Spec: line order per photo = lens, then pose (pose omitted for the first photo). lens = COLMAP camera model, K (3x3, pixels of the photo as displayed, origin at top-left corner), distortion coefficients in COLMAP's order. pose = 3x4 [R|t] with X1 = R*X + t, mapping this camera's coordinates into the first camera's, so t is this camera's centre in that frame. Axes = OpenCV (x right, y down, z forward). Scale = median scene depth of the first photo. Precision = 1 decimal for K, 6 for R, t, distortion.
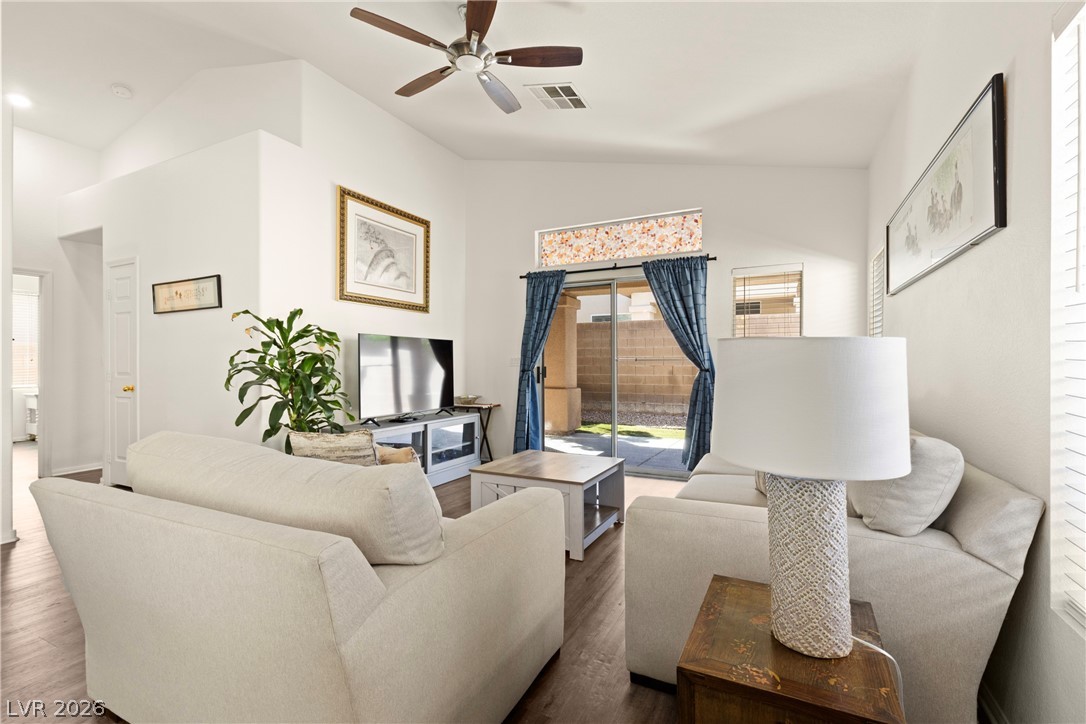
lens RADIAL K [[488.0, 0, 541.9], [0, 488.0, 363.9], [0, 0, 1]] dist [0.004200, -0.002738]
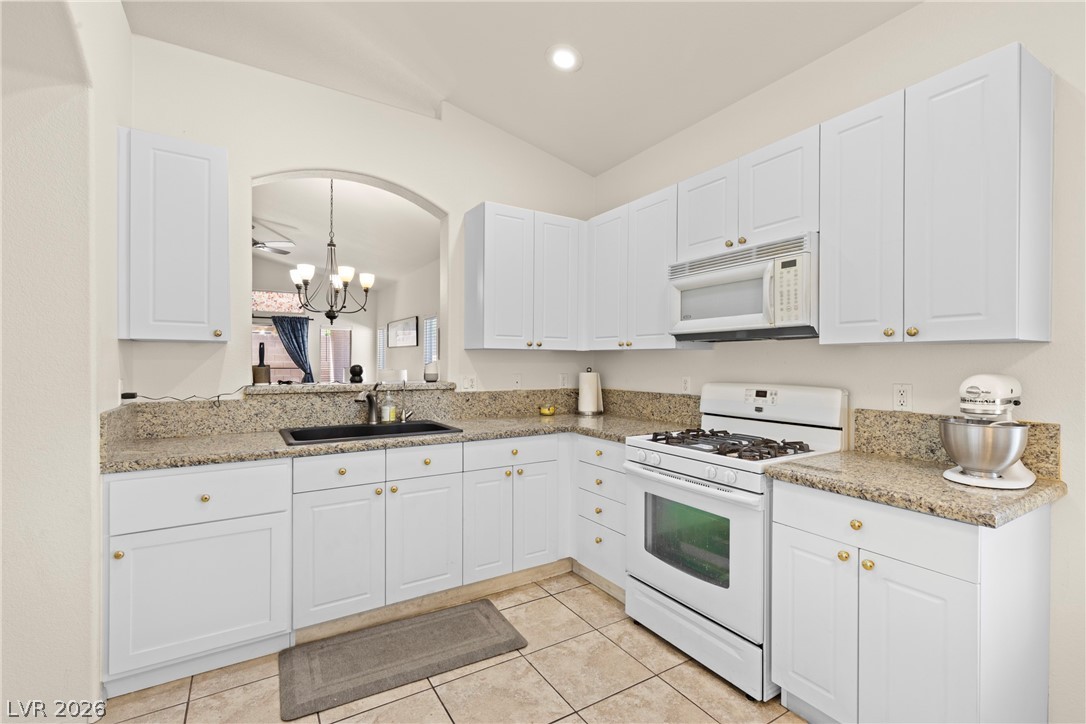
lens RADIAL K [[488.0, 0, 551.4], [0, 488.0, 364.9], [0, 0, 1]] dist [0.004200, -0.002738]
pose [[0.518621, -0.002686, 0.855000, -0.835637], [-0.000583, 0.999994, 0.003495, -0.030000], [-0.855004, -0.002312, 0.518617, -0.878435]]
